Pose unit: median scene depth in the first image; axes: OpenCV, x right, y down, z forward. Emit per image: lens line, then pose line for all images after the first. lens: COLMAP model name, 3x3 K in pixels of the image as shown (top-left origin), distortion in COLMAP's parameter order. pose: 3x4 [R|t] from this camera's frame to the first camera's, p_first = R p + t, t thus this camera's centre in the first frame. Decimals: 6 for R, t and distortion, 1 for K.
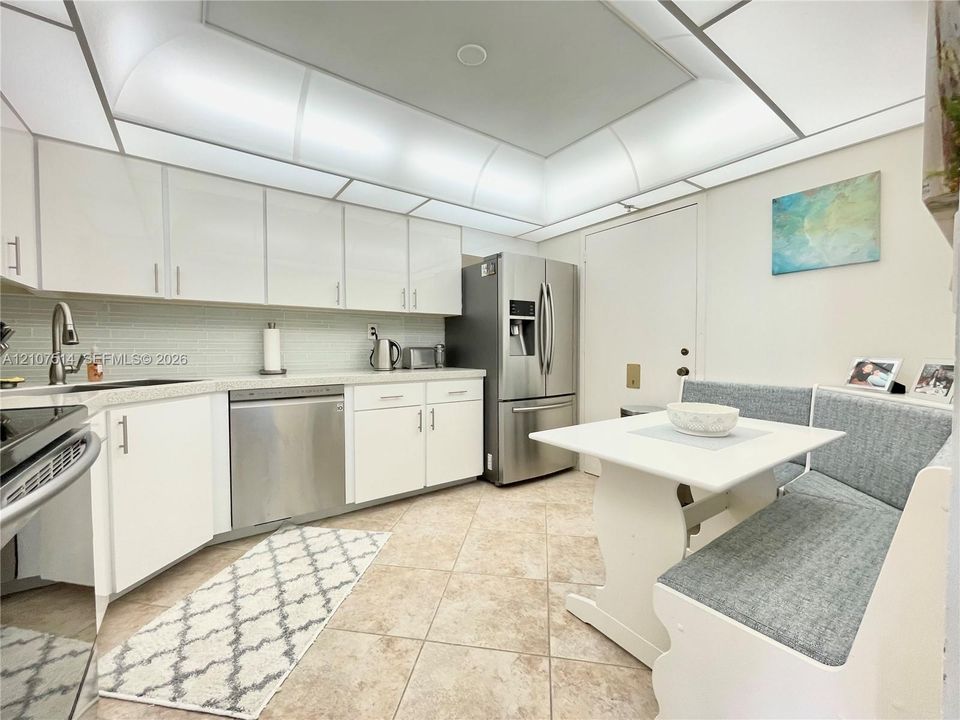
lens RADIAL K [[396.5, 0, 481.1], [0, 396.5, 362.1], [0, 0, 1]] dist [-0.009136, 0.002398]
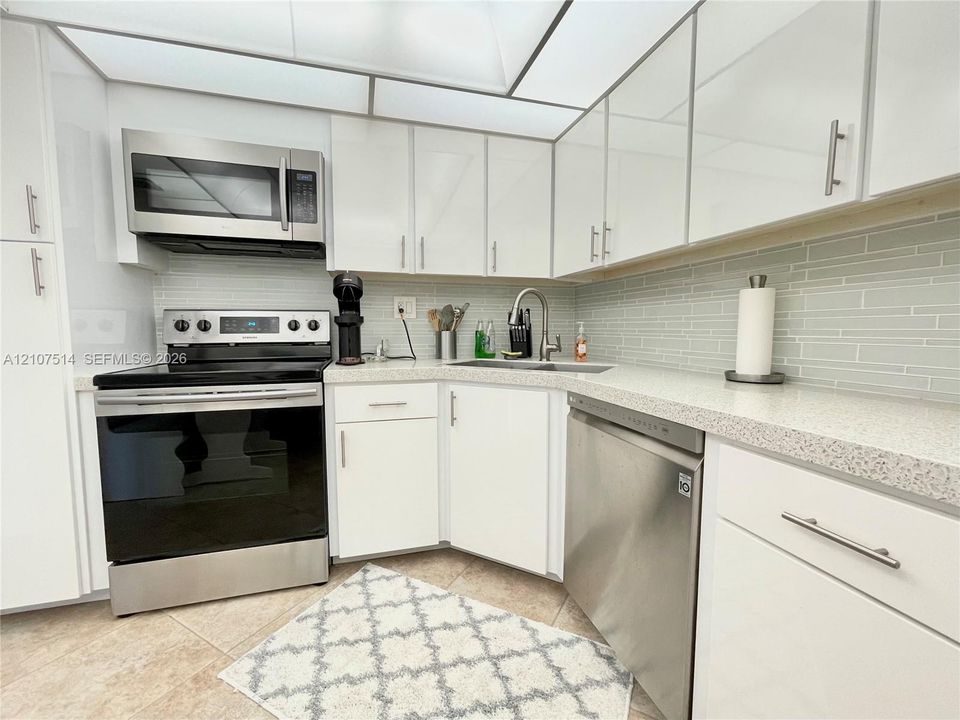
lens RADIAL K [[406.7, 0, 471.5], [0, 406.7, 361.3], [0, 0, 1]] dist [0.008509, 0.002508]
pose [[-0.358141, 0.073147, -0.930798, 0.085699], [-0.031437, 0.995416, 0.090320, -0.037569], [0.933138, 0.061608, -0.354200, 1.085575]]
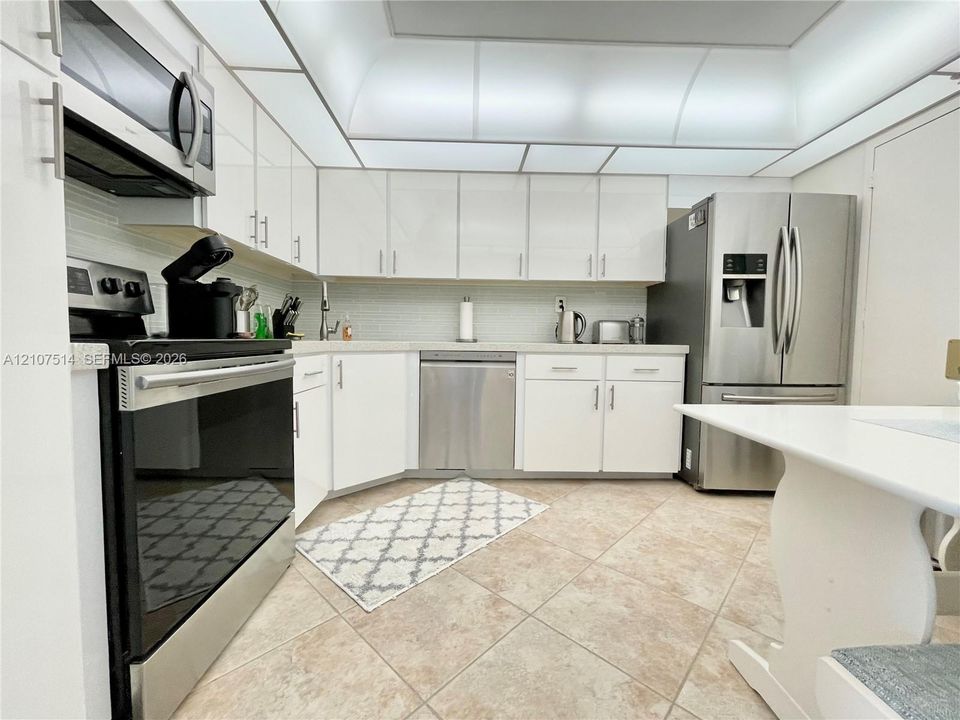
lens RADIAL K [[396.5, 0, 473.5], [0, 396.5, 362.2], [0, 0, 1]] dist [-0.009136, 0.002398]
pose [[0.816615, 0.043020, -0.575577, 0.175005], [-0.033931, 0.999072, 0.026532, 0.069503], [0.576184, -0.002137, 0.817317, 0.122743]]
